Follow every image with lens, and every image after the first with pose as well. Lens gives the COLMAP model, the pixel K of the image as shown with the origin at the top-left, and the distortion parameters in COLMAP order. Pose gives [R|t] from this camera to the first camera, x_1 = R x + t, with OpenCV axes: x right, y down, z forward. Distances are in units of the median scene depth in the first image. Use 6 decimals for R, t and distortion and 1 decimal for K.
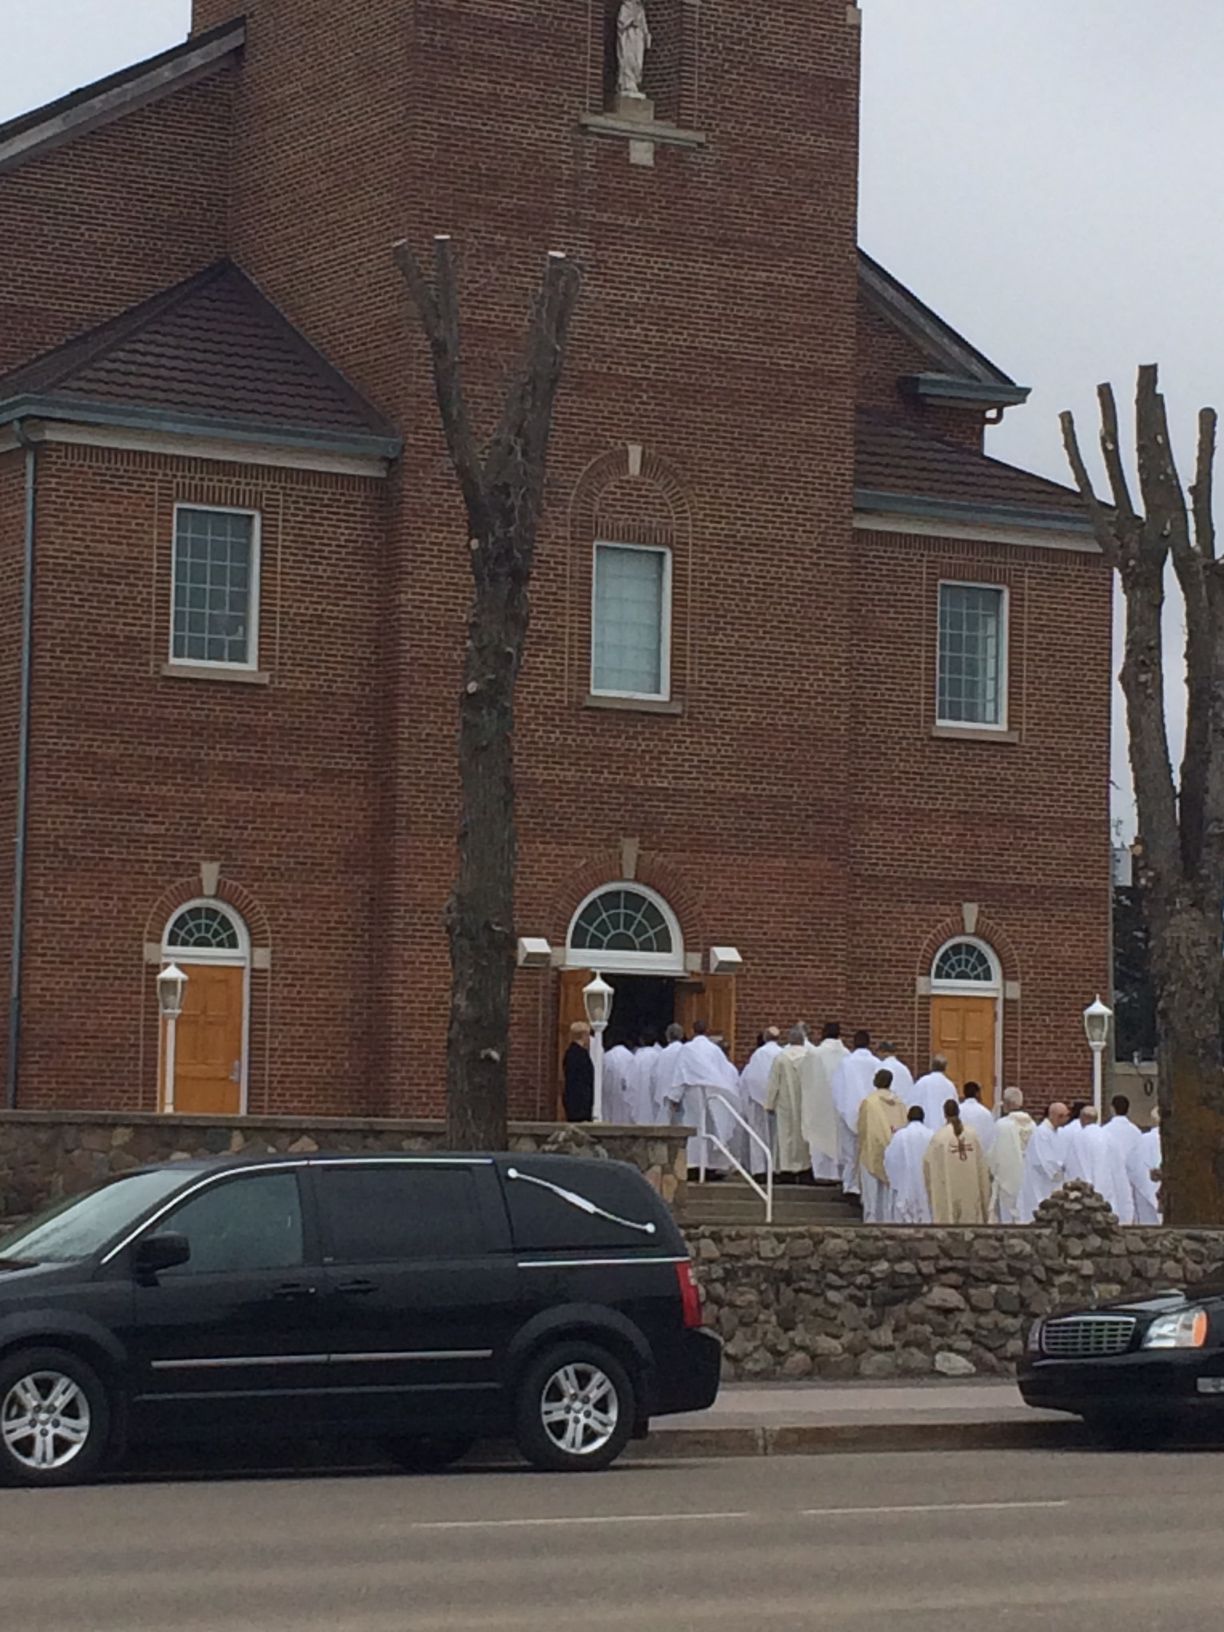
lens RADIAL K [[4518.3, 0, 612.0], [0, 4518.3, 816.0], [0, 0, 1]] dist [0.079939, -16.579333]
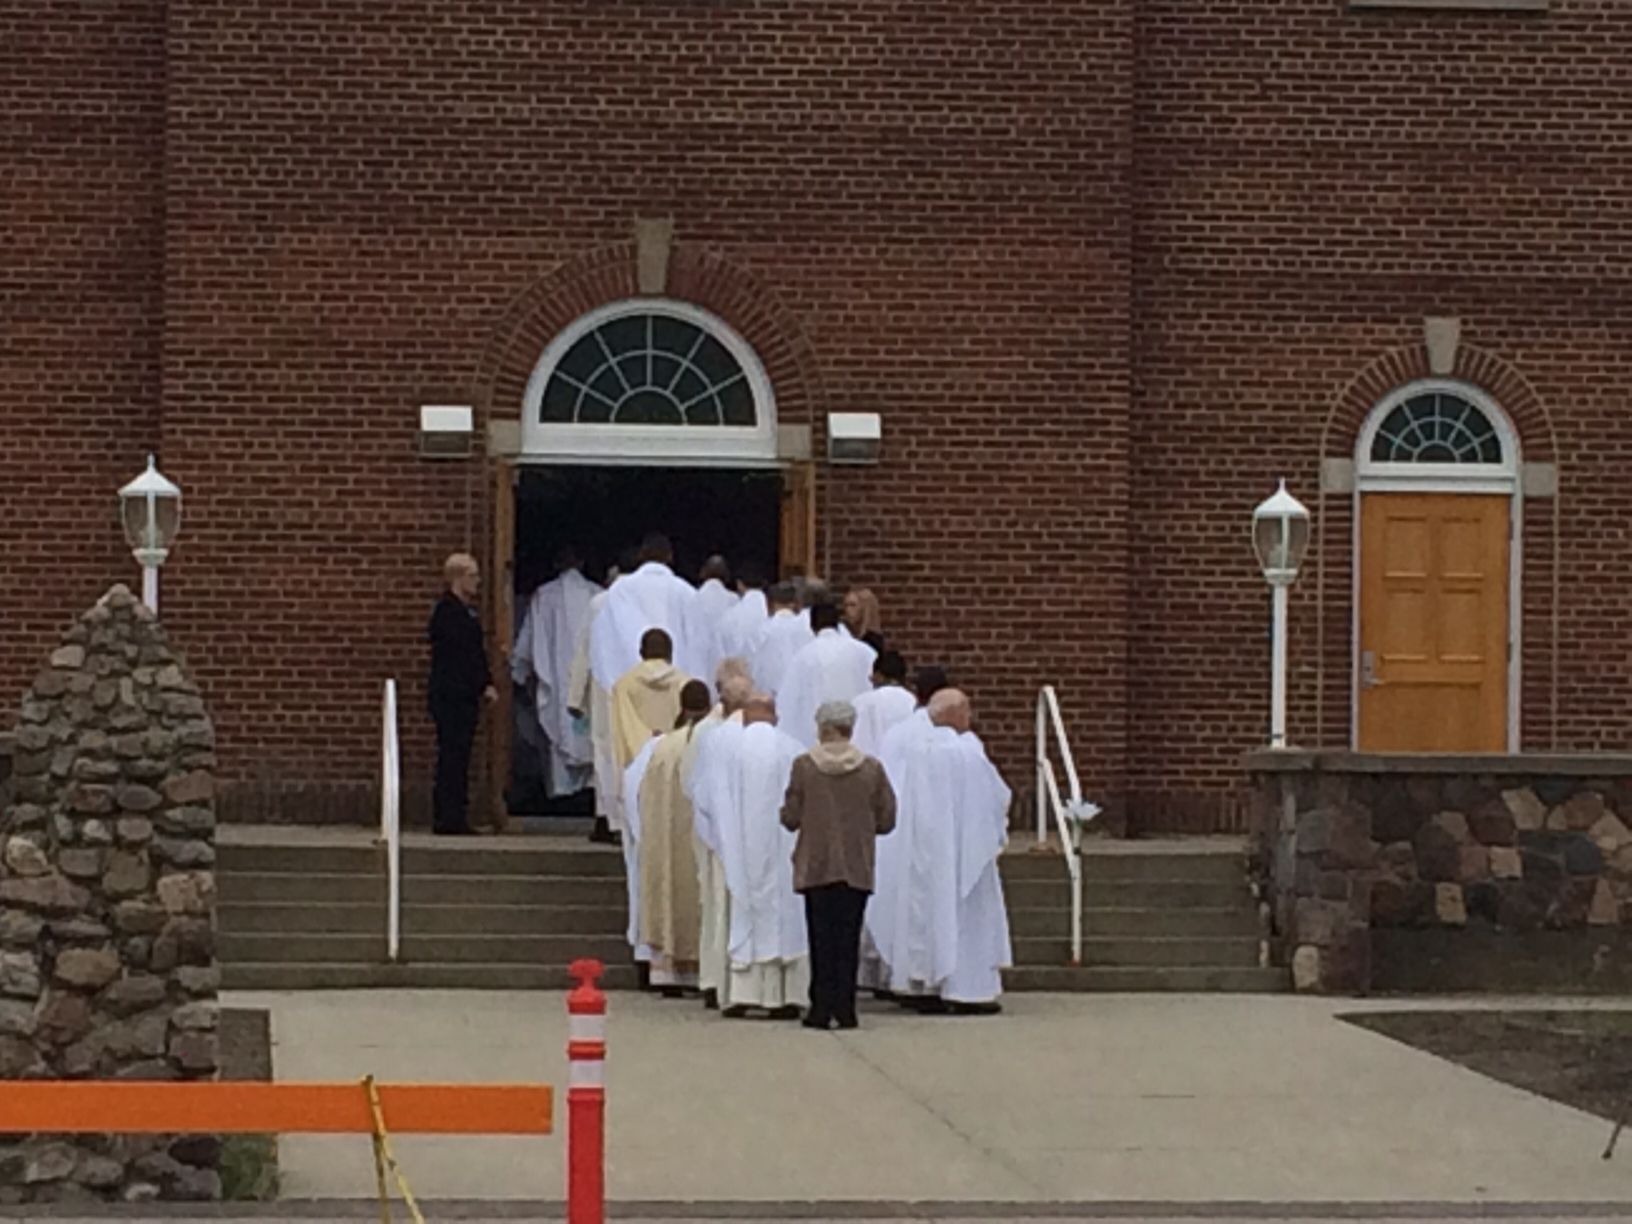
lens RADIAL K [[7285.4, 0, 816.0], [0, 7285.4, 612.0], [0, 0, 1]] dist [0.110862, -1.704611]
pose [[0.910591, -0.020630, -0.412794, 0.369865], [0.037951, 0.998708, 0.033804, 0.022399], [0.411563, -0.046448, 0.910197, 0.192260]]
